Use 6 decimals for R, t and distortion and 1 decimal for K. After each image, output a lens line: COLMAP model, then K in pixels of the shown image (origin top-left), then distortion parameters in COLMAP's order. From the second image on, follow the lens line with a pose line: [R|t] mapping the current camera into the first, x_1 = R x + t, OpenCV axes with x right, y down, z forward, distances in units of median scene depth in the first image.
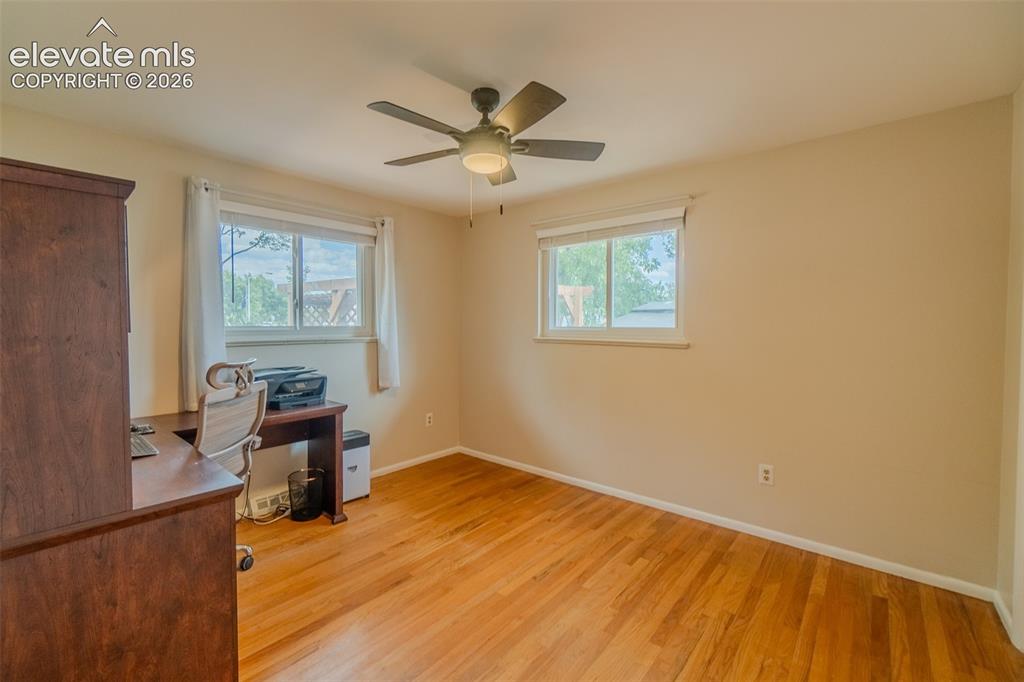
lens RADIAL K [[428.2, 0, 498.9], [0, 428.2, 342.5], [0, 0, 1]] dist [-0.001621, -0.000070]
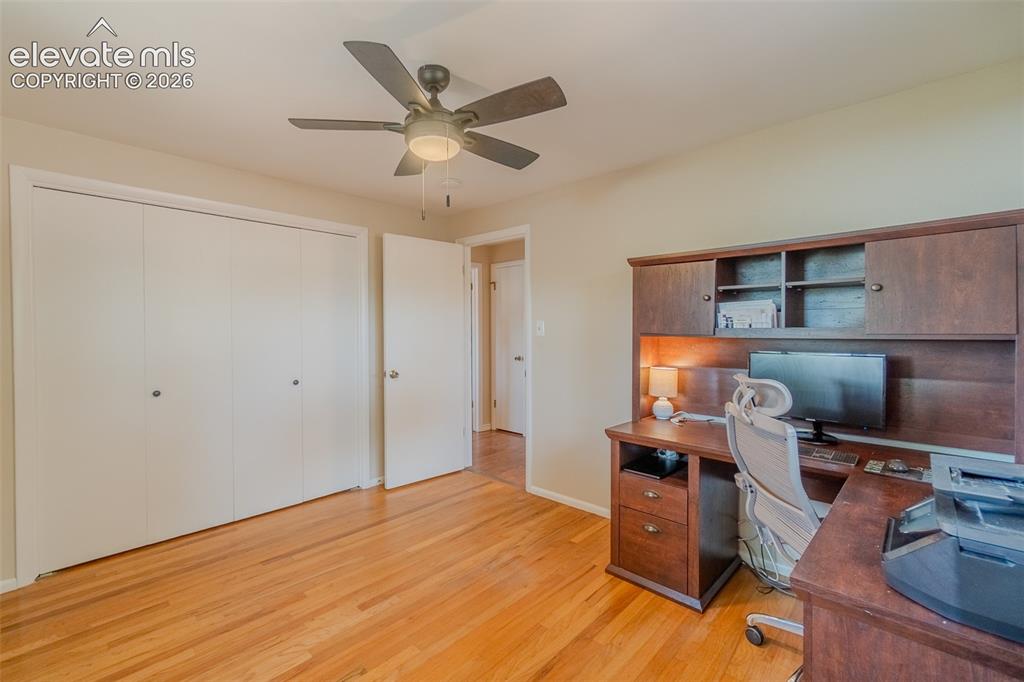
lens RADIAL K [[446.4, 0, 503.8], [0, 446.4, 333.1], [0, 0, 1]] dist [-0.002100, 0.000112]
pose [[-0.999270, 0.000931, 0.038196, -0.212449], [0.002943, 0.998608, 0.052657, -0.084236], [-0.038094, 0.052731, -0.997882, 1.932299]]
